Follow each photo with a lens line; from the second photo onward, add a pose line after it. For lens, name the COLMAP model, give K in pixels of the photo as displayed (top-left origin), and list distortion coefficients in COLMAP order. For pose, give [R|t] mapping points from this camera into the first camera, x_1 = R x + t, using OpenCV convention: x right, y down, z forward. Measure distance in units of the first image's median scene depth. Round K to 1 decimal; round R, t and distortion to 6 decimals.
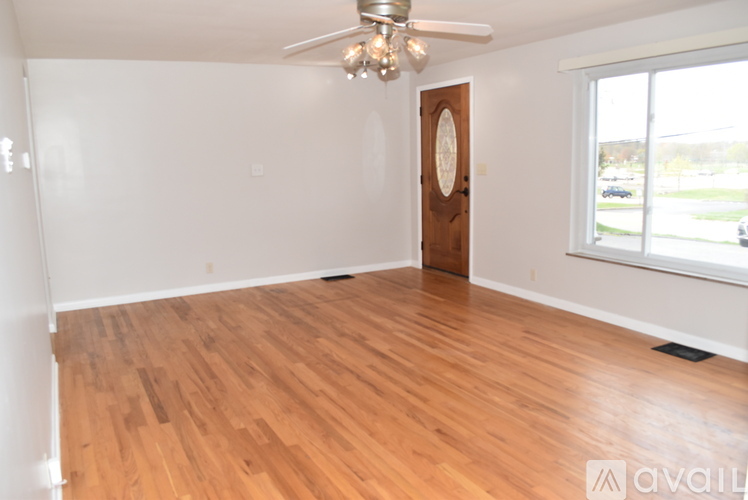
lens RADIAL K [[602.5, 0, 374.1], [0, 602.5, 251.4], [0, 0, 1]] dist [-0.075248, -0.001124]
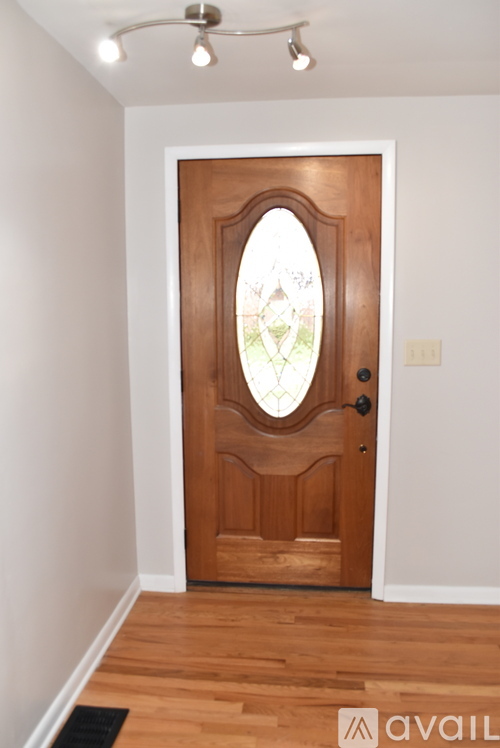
lens RADIAL K [[602.5, 0, 249.5], [0, 602.5, 374.6], [0, 0, 1]] dist [-0.075248, -0.001124]
pose [[0.566297, -0.092577, 0.818986, -0.251435], [0.124952, 0.991830, 0.025716, -0.142873], [-0.814675, 0.087771, 0.573238, 0.815354]]
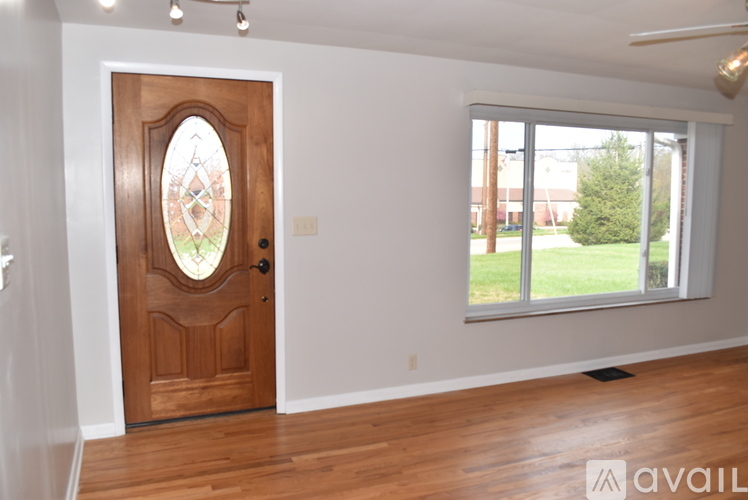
lens RADIAL K [[602.5, 0, 373.6], [0, 602.5, 249.3], [0, 0, 1]] dist [-0.075248, -0.001124]
pose [[0.095086, -0.077554, 0.992443, -0.417650], [0.150408, 0.986634, 0.062690, -0.136097], [-0.984041, 0.143310, 0.105479, 0.831525]]
